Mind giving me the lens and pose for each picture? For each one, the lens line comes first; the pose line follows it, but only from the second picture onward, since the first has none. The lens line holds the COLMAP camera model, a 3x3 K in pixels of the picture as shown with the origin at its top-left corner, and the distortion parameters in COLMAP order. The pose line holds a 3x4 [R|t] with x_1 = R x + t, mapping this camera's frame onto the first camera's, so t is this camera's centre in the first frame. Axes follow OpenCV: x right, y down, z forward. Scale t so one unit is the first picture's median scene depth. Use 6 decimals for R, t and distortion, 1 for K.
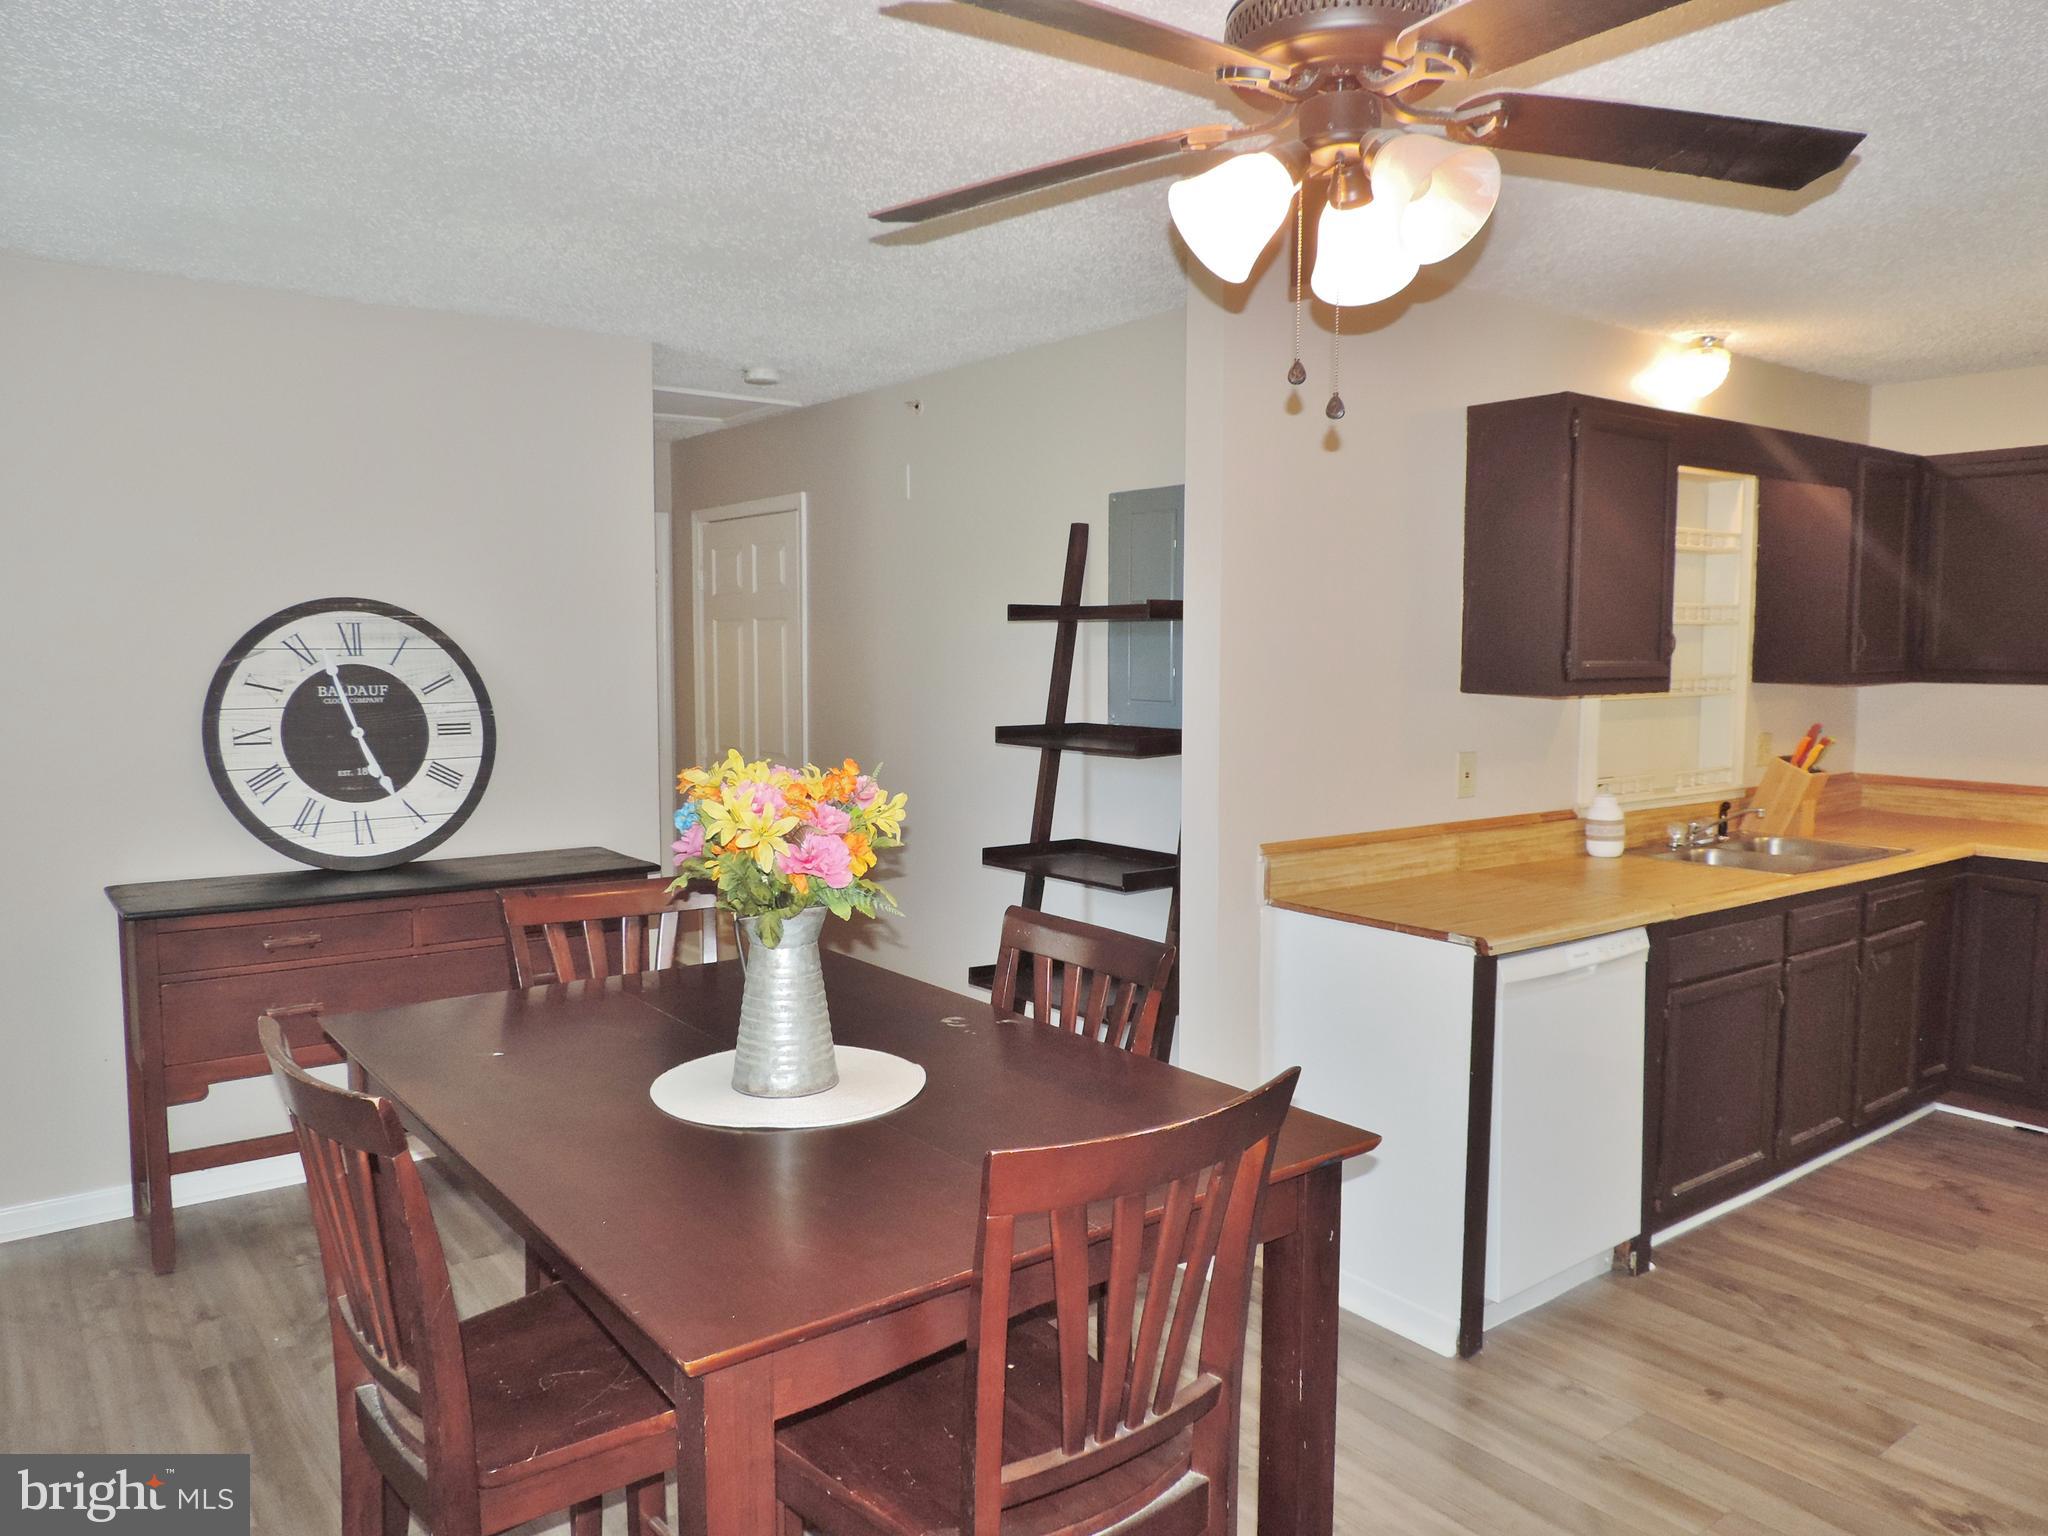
lens RADIAL K [[1456.2, 0, 1025.3], [0, 1456.2, 759.1], [0, 0, 1]] dist [-0.021940, -0.004243]
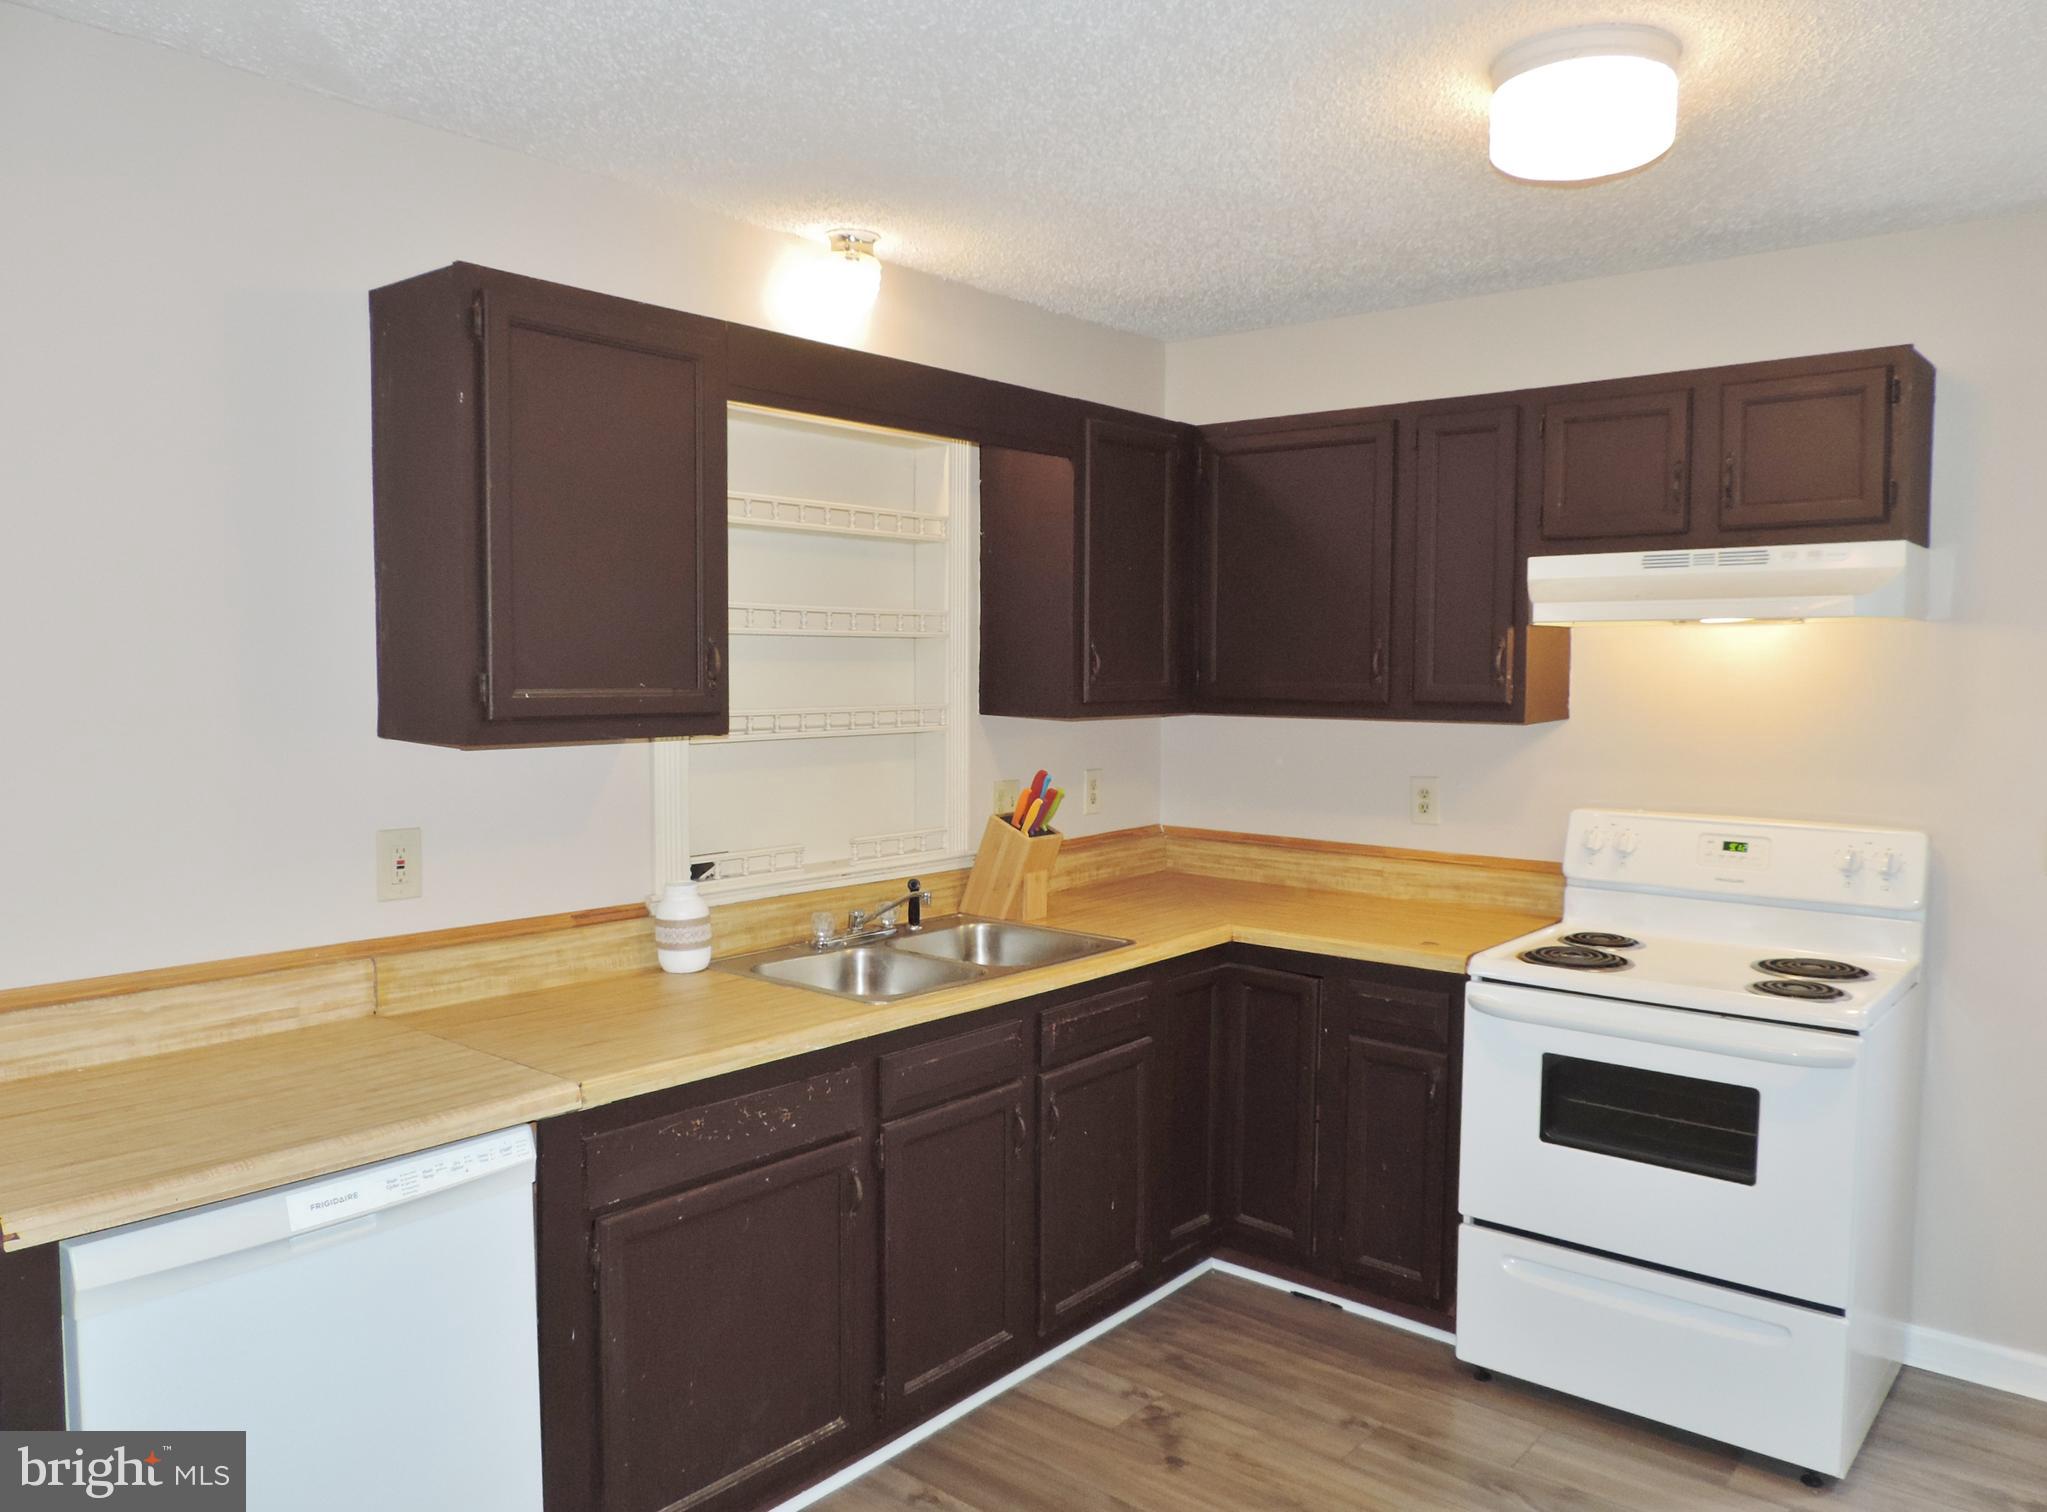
lens RADIAL K [[1455.4, 0, 1014.7], [0, 1455.4, 755.9], [0, 0, 1]] dist [-0.021940, -0.004243]
pose [[0.974920, -0.008966, 0.222373, 0.400504], [0.012680, 0.999803, -0.015280, -0.022603], [-0.222192, 0.017716, 0.974842, 0.291186]]
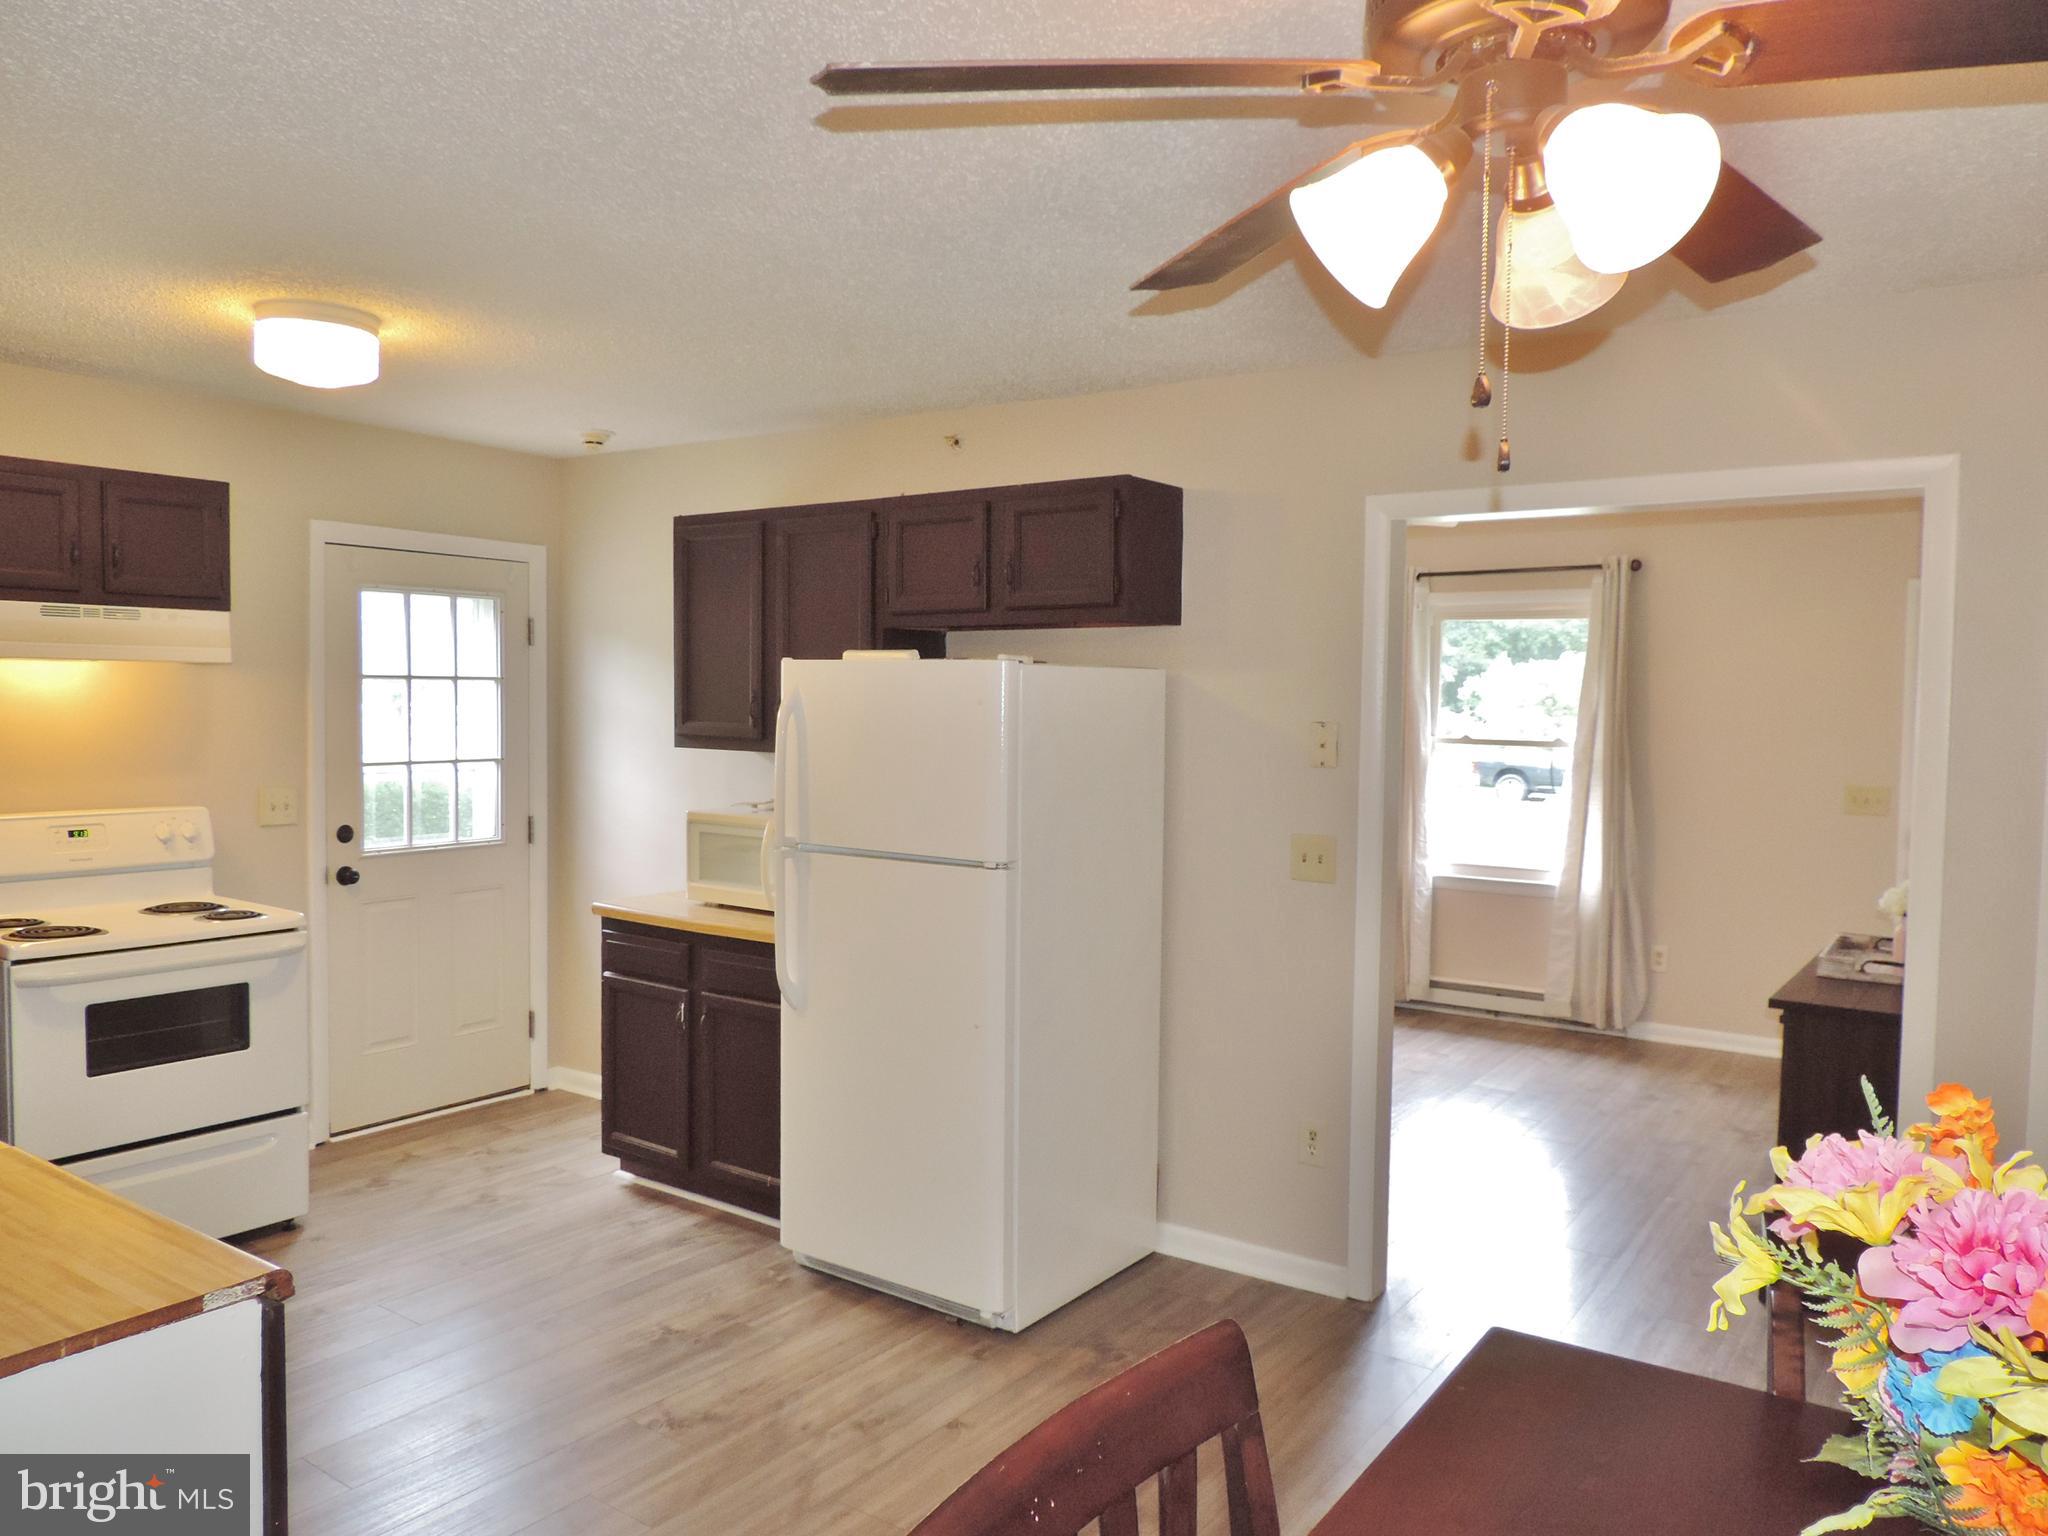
lens RADIAL K [[1456.2, 0, 1024.7], [0, 1456.2, 777.3], [0, 0, 1]] dist [-0.021940, -0.004243]
pose [[-0.299665, -0.057194, 0.952328, -0.179106], [0.056759, 0.995365, 0.077639, -0.058943], [-0.952354, 0.077319, -0.295030, 0.624082]]
